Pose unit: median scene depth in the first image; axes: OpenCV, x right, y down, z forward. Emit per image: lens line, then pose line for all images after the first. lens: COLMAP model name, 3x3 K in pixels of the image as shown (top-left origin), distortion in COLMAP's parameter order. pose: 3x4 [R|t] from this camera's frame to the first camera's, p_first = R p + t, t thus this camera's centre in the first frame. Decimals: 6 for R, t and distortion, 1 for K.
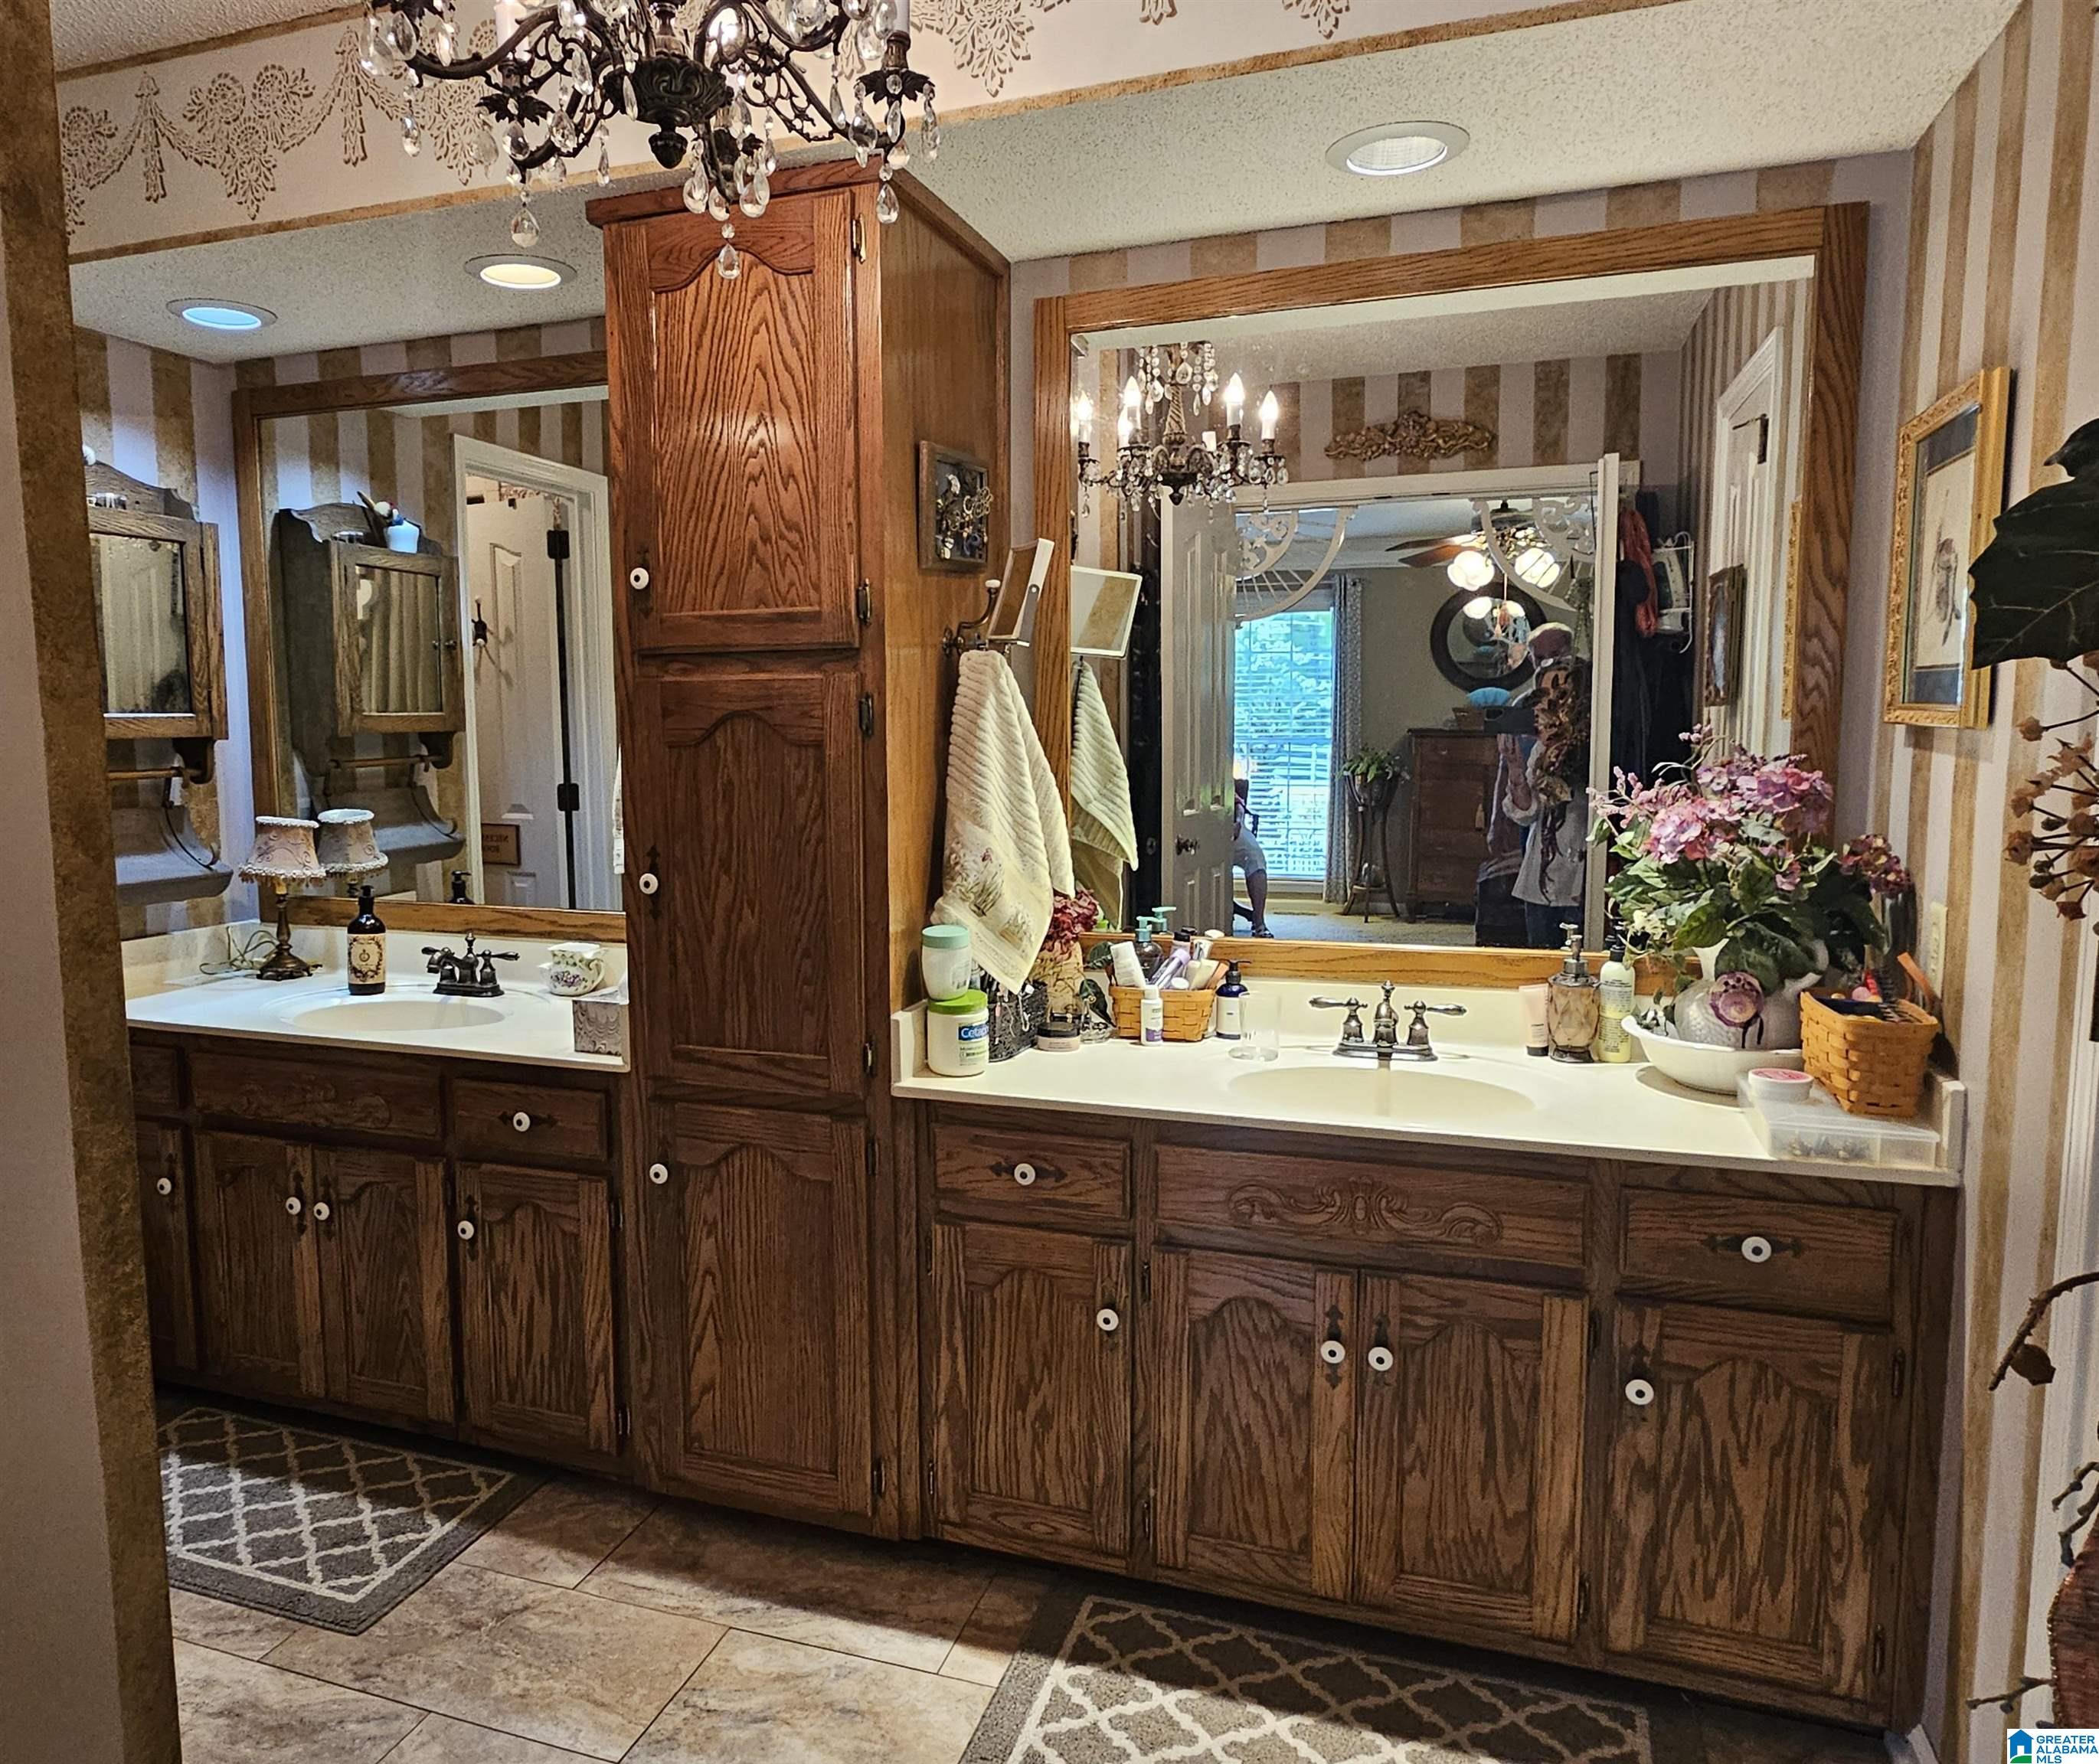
lens RADIAL K [[1558.9, 0, 903.9], [0, 1558.9, 860.1], [0, 0, 1]] dist [-0.000599, 0.002241]
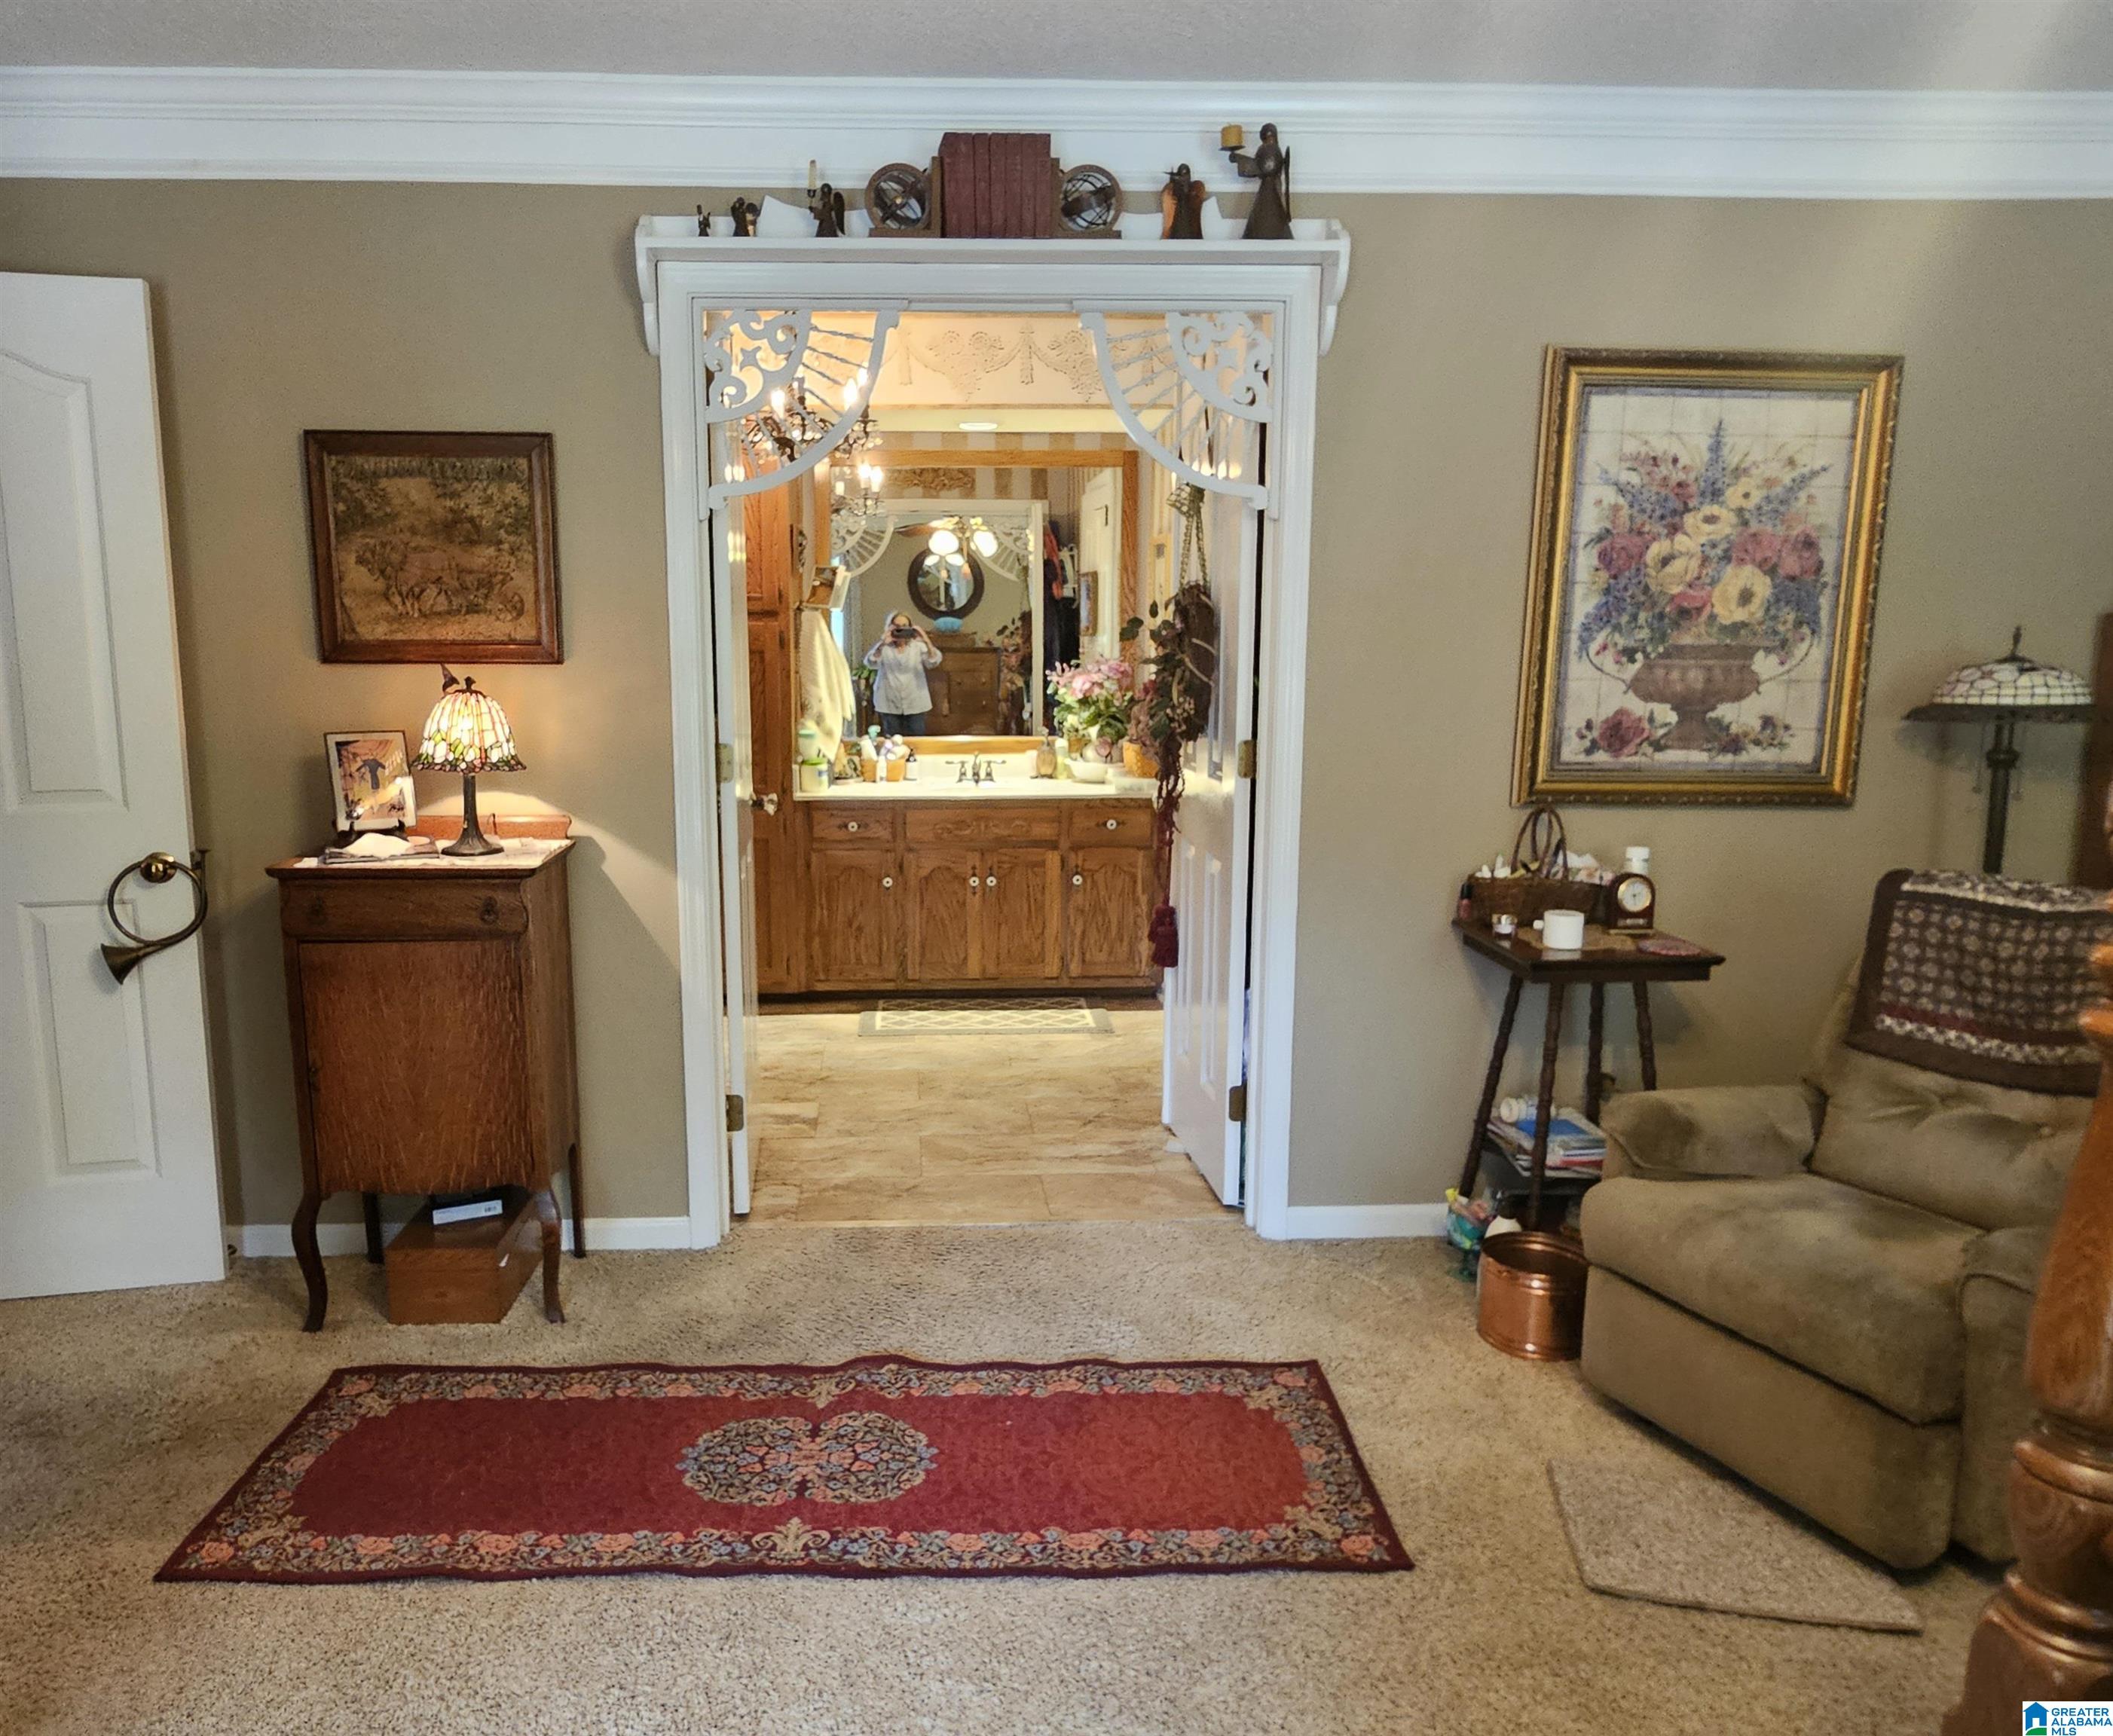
lens RADIAL K [[1569.4, 0, 1053.0], [0, 1569.4, 868.0], [0, 0, 1]] dist [-0.000599, 0.002241]
pose [[0.895228, -0.057836, 0.441839, -0.748441], [0.032087, 0.997334, 0.065537, 0.114299], [-0.444451, -0.044493, 0.894697, -1.386240]]
